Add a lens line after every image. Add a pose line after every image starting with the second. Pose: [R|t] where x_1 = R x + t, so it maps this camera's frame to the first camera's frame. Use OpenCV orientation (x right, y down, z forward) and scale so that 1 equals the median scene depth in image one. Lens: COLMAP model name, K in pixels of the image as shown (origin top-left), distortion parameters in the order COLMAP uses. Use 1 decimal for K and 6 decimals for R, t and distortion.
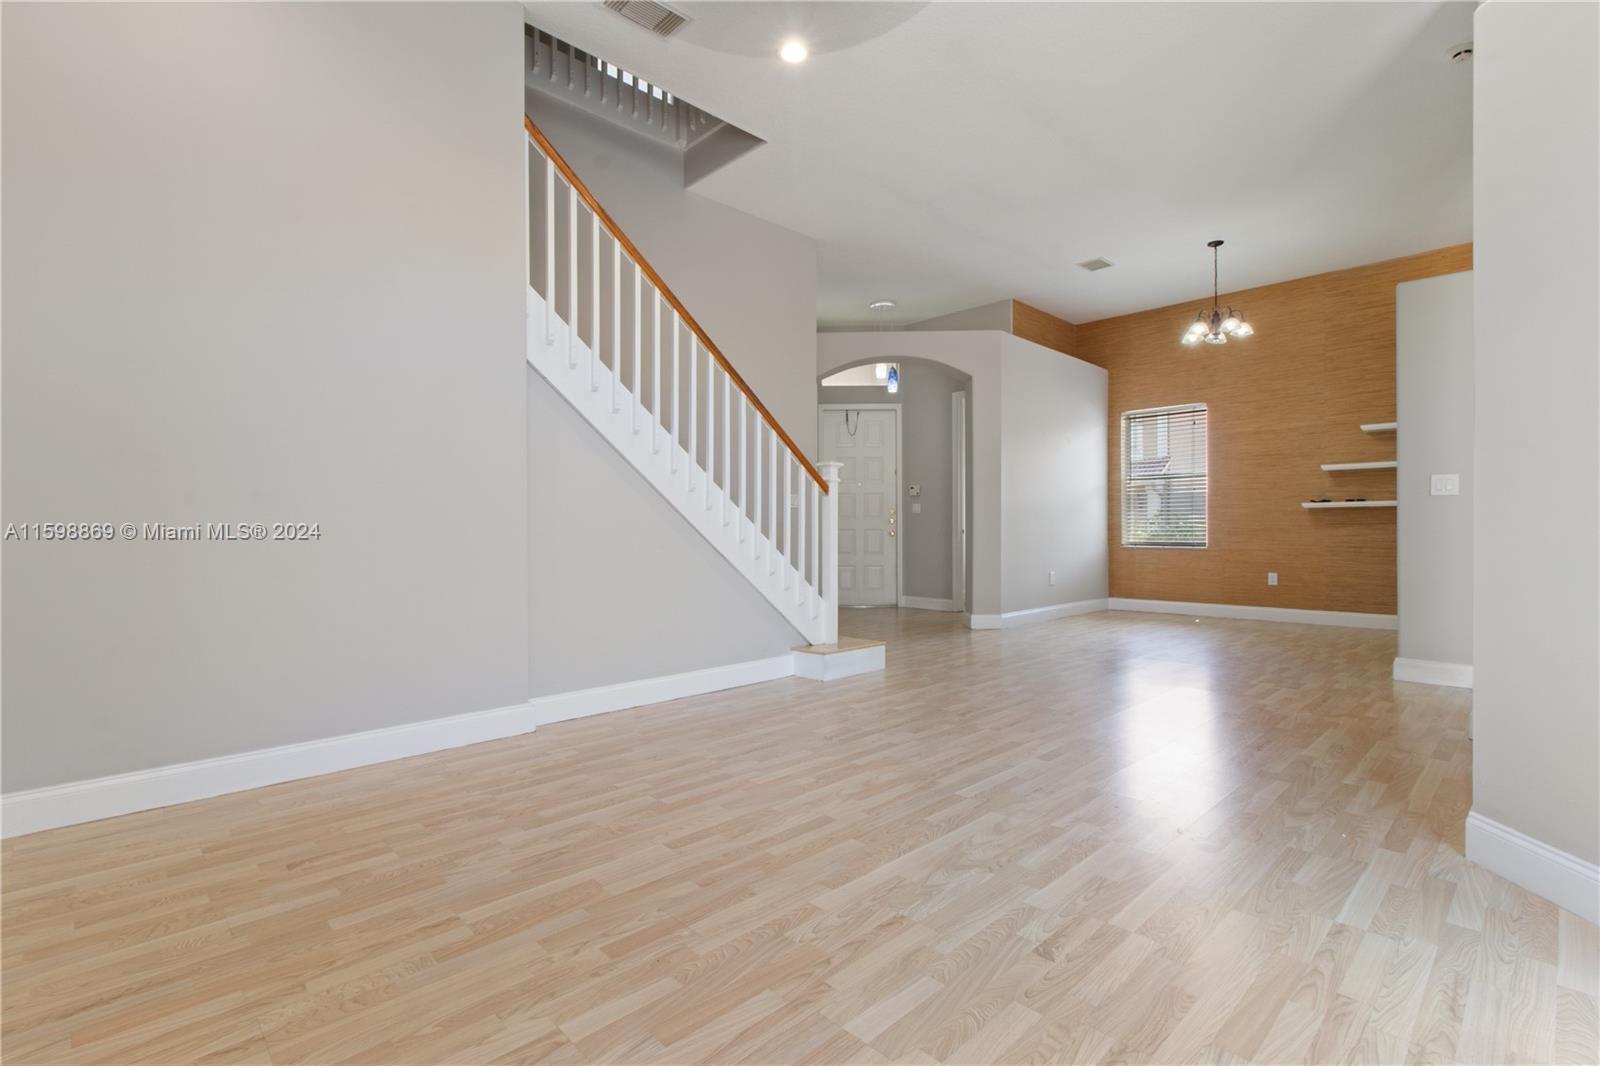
lens RADIAL K [[745.3, 0, 799.7], [0, 745.3, 527.0], [0, 0, 1]] dist [0.002835, 0.000286]
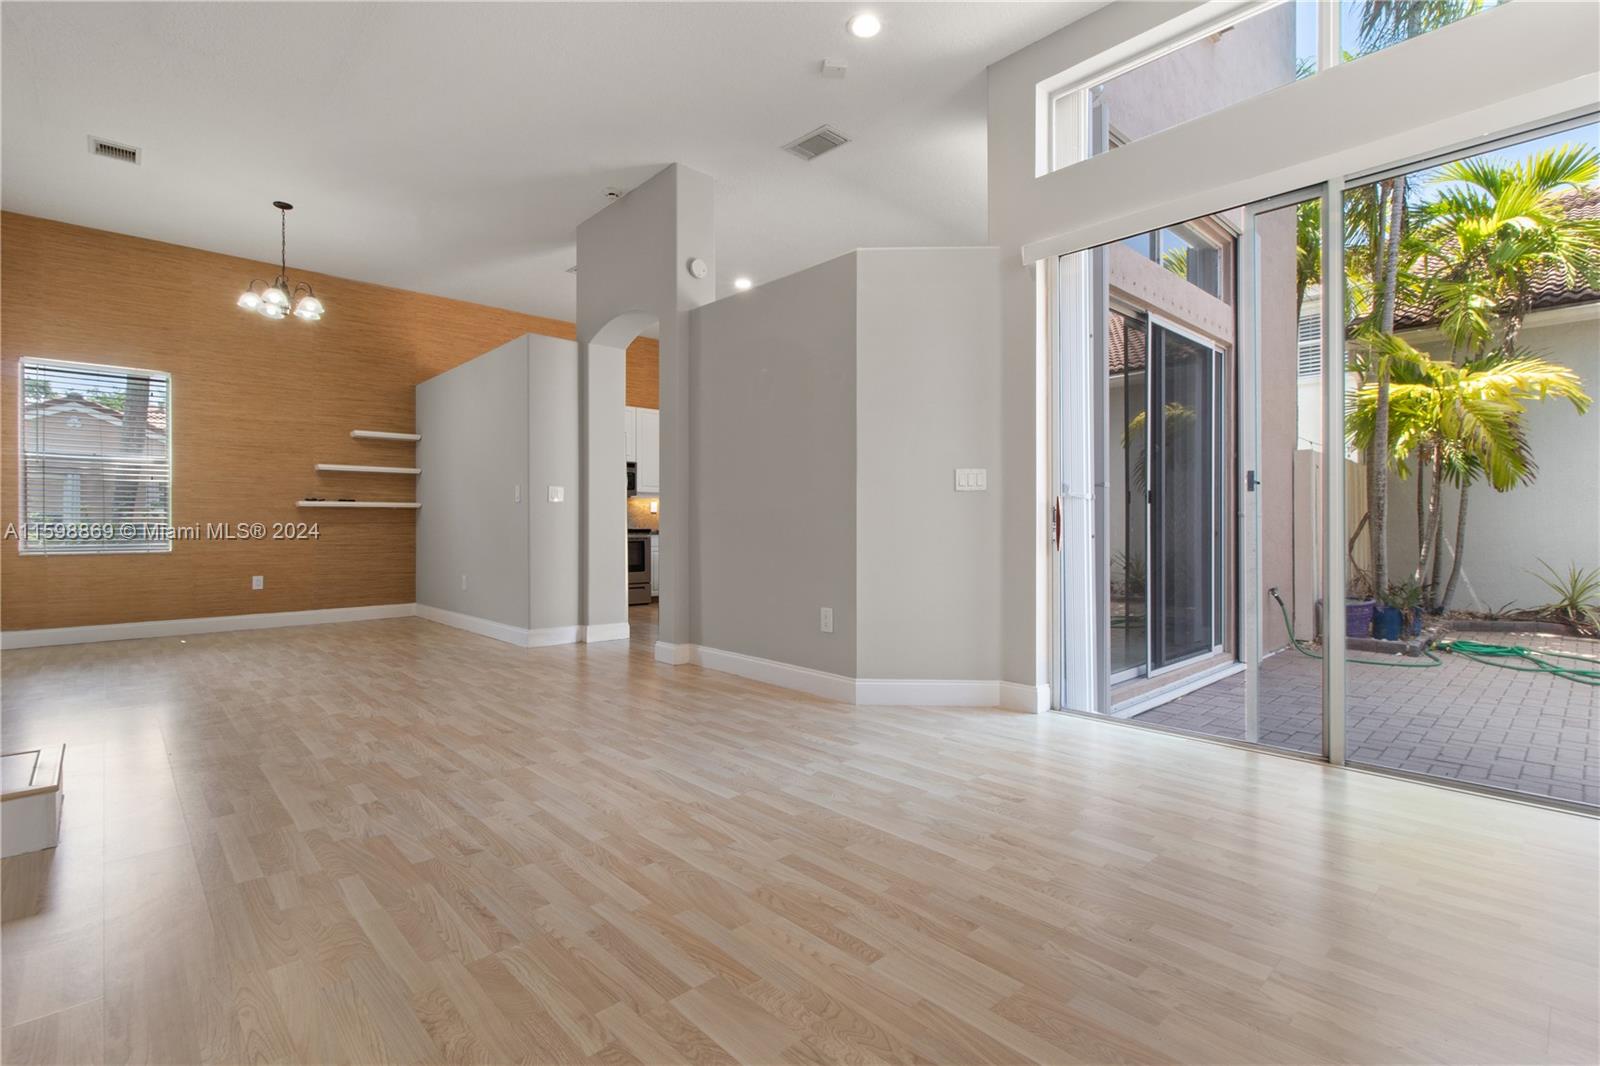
lens RADIAL K [[745.3, 0, 796.5], [0, 745.3, 530.3], [0, 0, 1]] dist [0.002835, 0.000286]
pose [[0.010504, -0.003981, 0.999937, -0.727102], [-0.001645, 0.999991, 0.003999, 0.002341], [-0.999943, -0.001687, 0.010497, 0.855509]]
